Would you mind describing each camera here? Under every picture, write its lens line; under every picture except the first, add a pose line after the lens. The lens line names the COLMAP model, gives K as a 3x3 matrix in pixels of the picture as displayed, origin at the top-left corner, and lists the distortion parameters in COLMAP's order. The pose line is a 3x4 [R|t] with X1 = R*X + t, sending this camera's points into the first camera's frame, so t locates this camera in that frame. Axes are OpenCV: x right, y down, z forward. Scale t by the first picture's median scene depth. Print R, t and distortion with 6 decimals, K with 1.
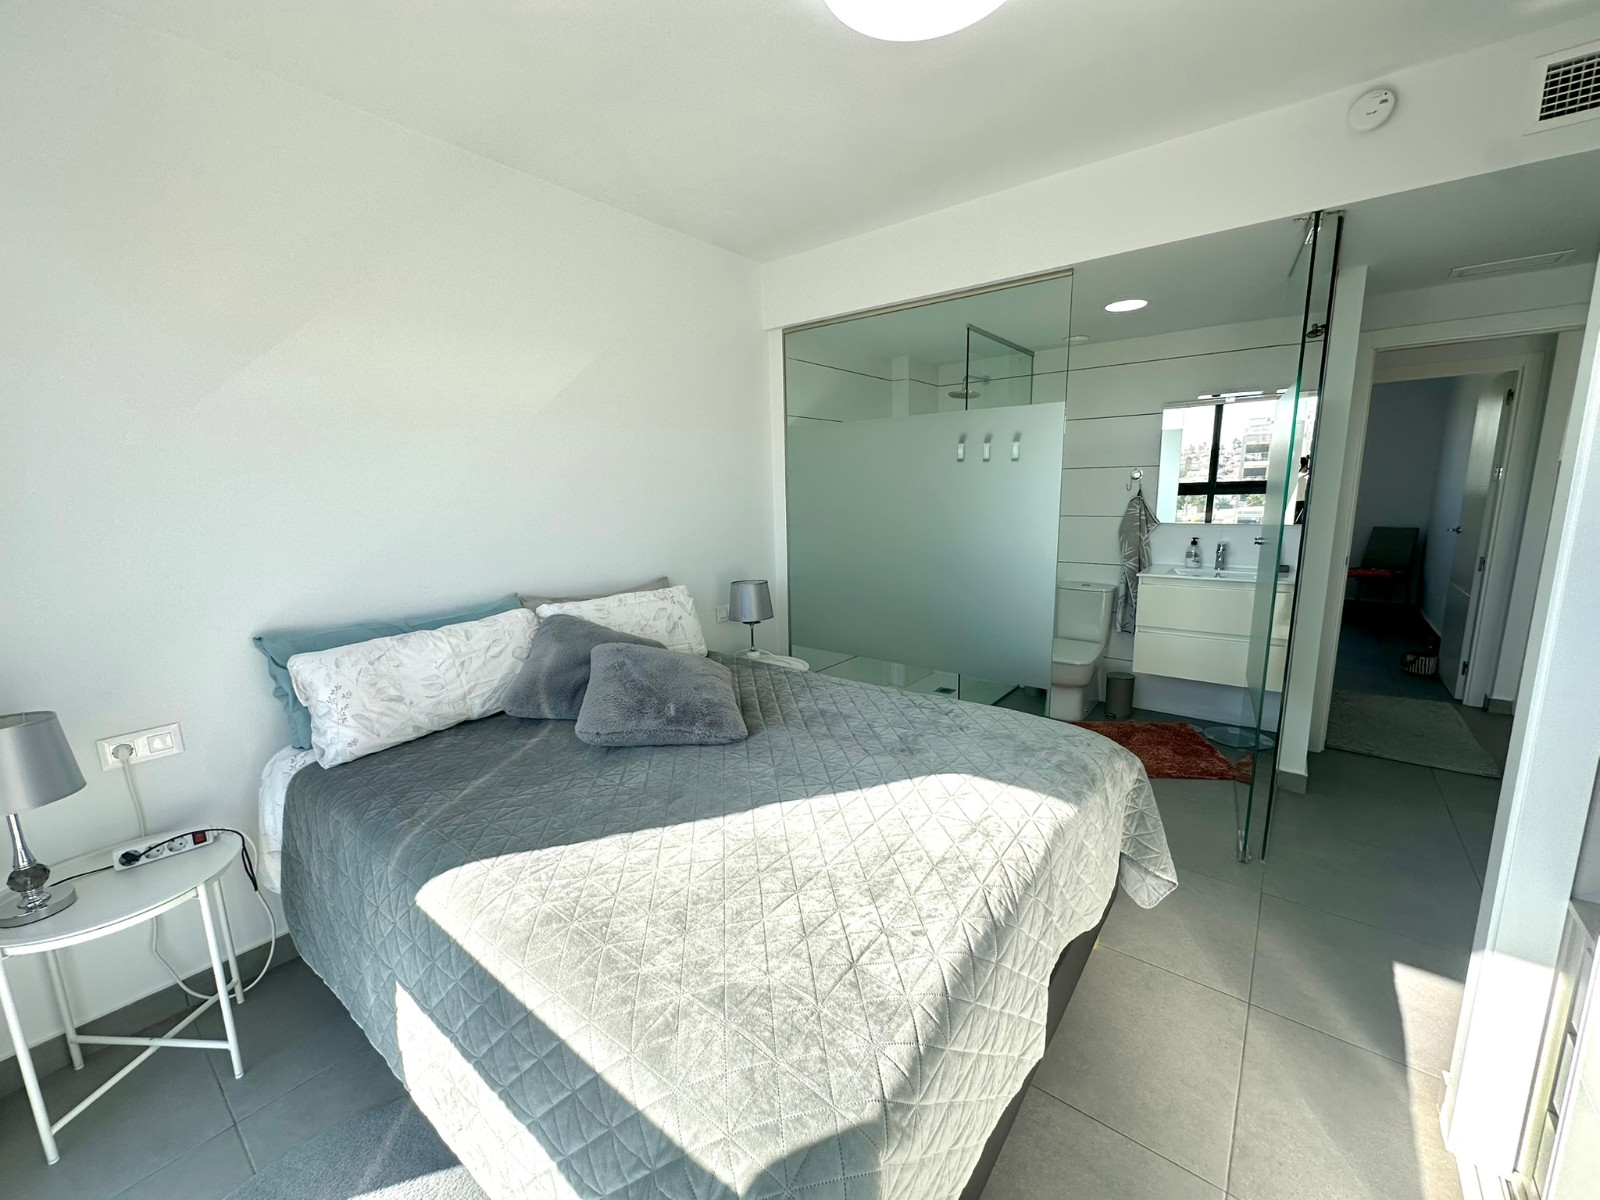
lens RADIAL K [[639.2, 0, 794.7], [0, 639.2, 594.6], [0, 0, 1]] dist [-0.001361, -0.000125]
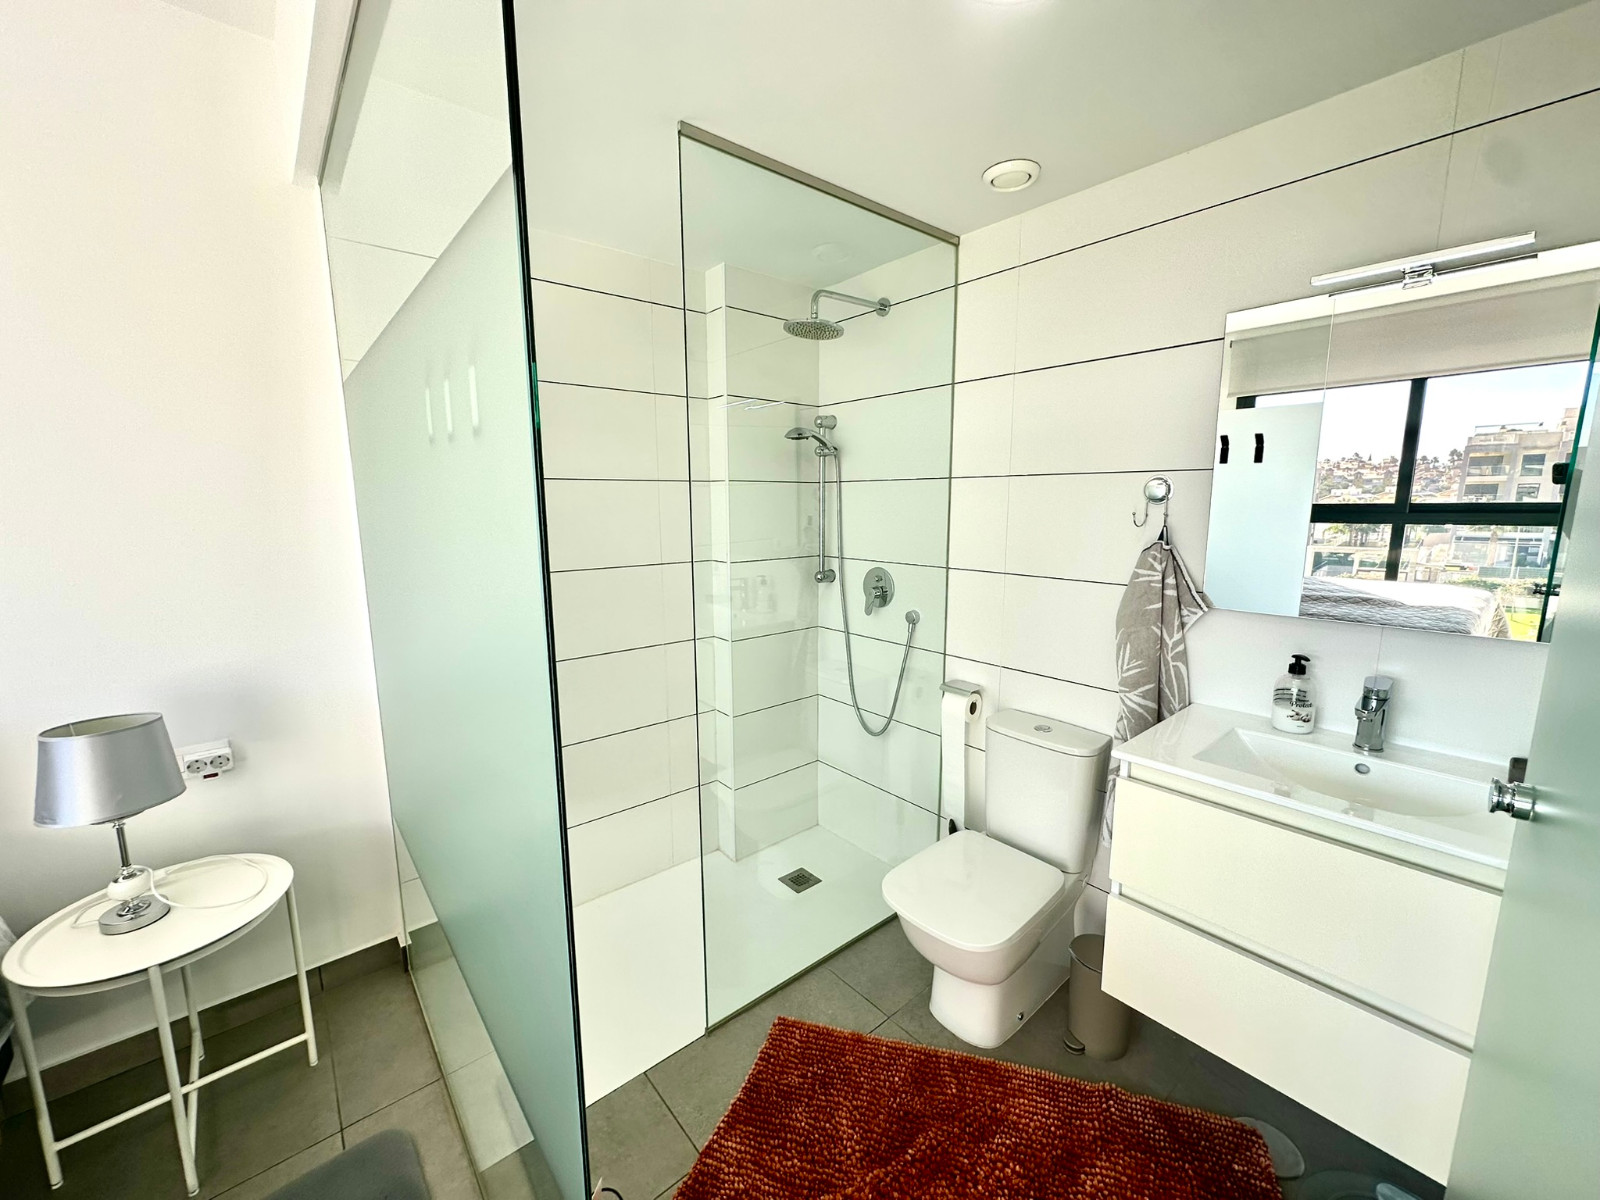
lens RADIAL K [[639.2, 0, 806.7], [0, 639.2, 604.5], [0, 0, 1]] dist [-0.001361, -0.000125]
pose [[0.981987, 0.024586, -0.187340, 0.379475], [-0.028148, 0.999470, -0.016380, -0.095852], [0.186838, 0.021358, 0.982158, 0.530310]]
